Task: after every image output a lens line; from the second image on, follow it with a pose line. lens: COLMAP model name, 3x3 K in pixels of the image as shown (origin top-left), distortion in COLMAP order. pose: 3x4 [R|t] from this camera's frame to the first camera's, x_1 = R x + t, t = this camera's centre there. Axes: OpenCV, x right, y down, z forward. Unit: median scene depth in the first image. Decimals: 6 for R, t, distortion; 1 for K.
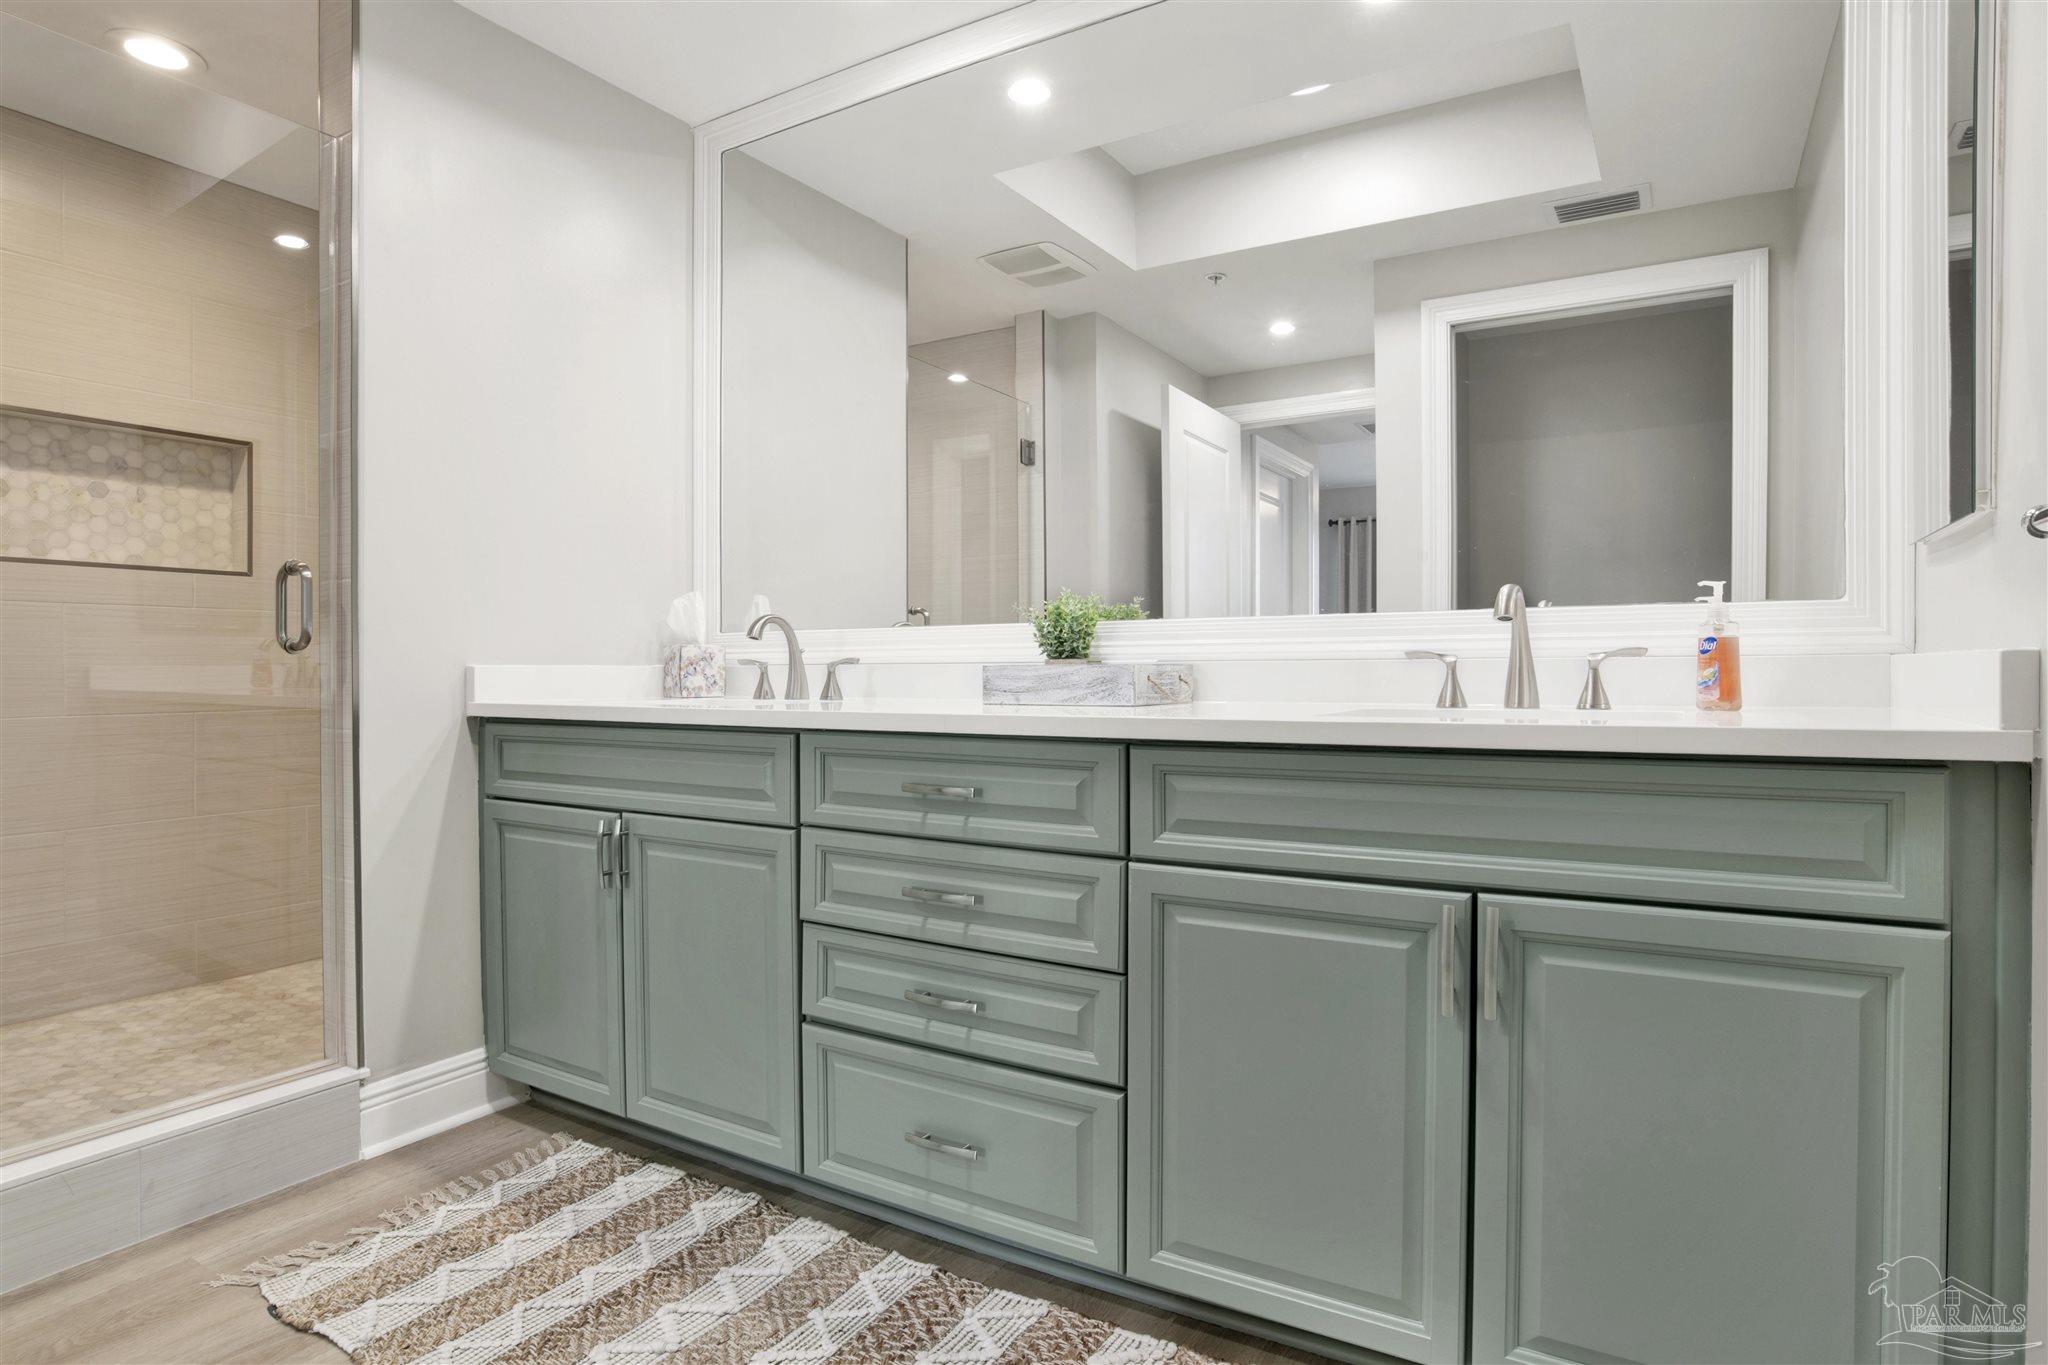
lens RADIAL K [[1010.4, 0, 1030.1], [0, 1010.4, 651.7], [0, 0, 1]] dist [-0.037093, 0.002301]
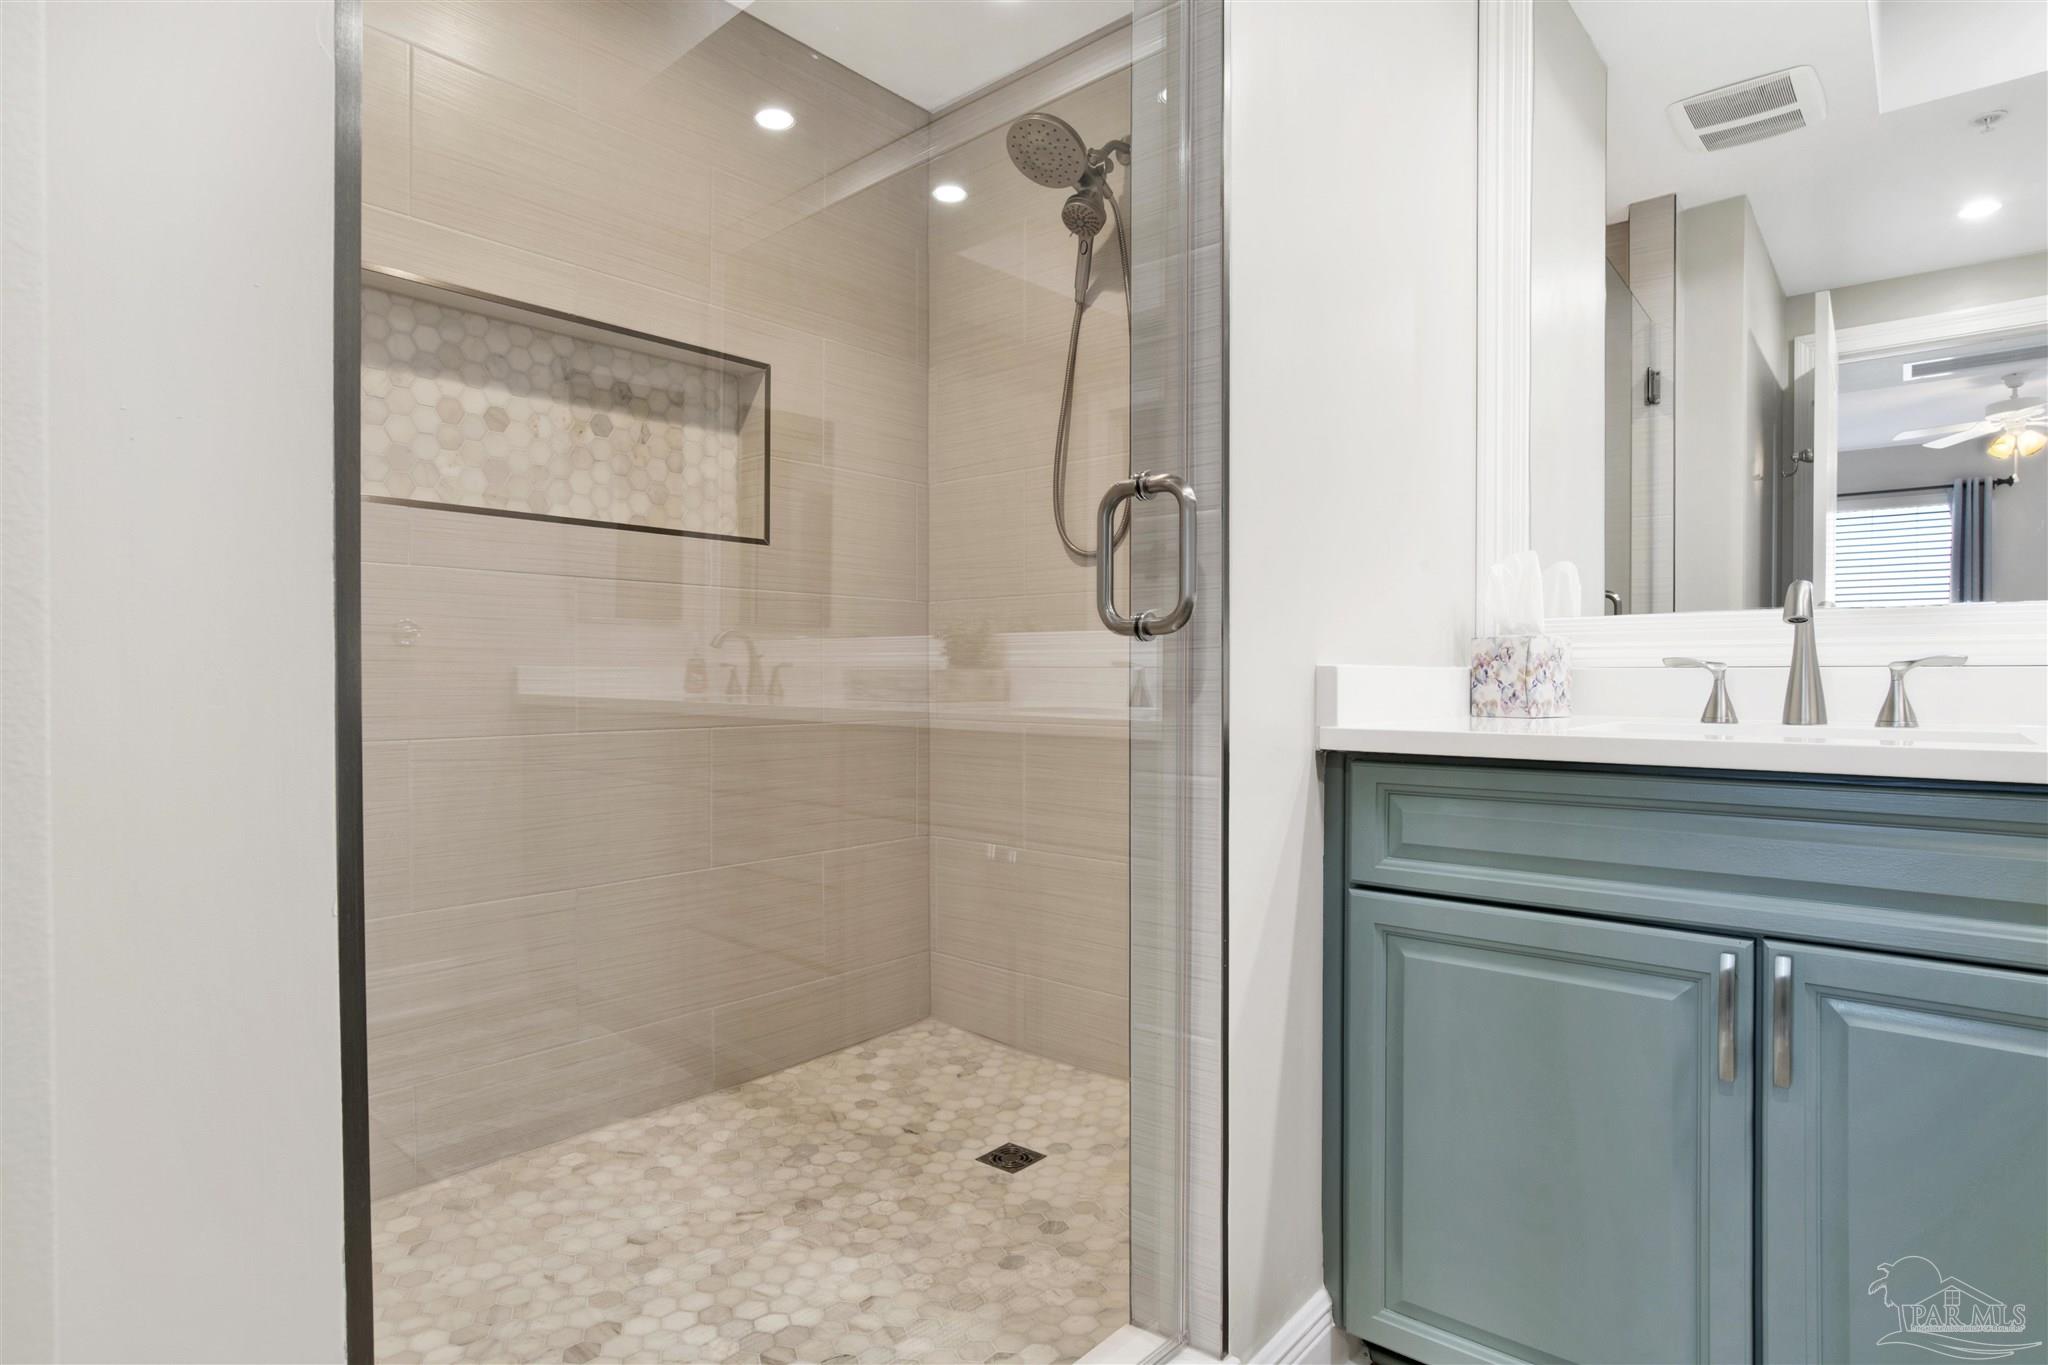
lens RADIAL K [[1057.5, 0, 1057.3], [0, 1057.5, 674.0], [0, 0, 1]] dist [-0.061738, 0.024362]
pose [[0.985695, 0.007656, -0.168363, -0.494716], [-0.005076, 0.999863, 0.015752, 0.008514], [0.168460, -0.014672, 0.985599, 0.285851]]
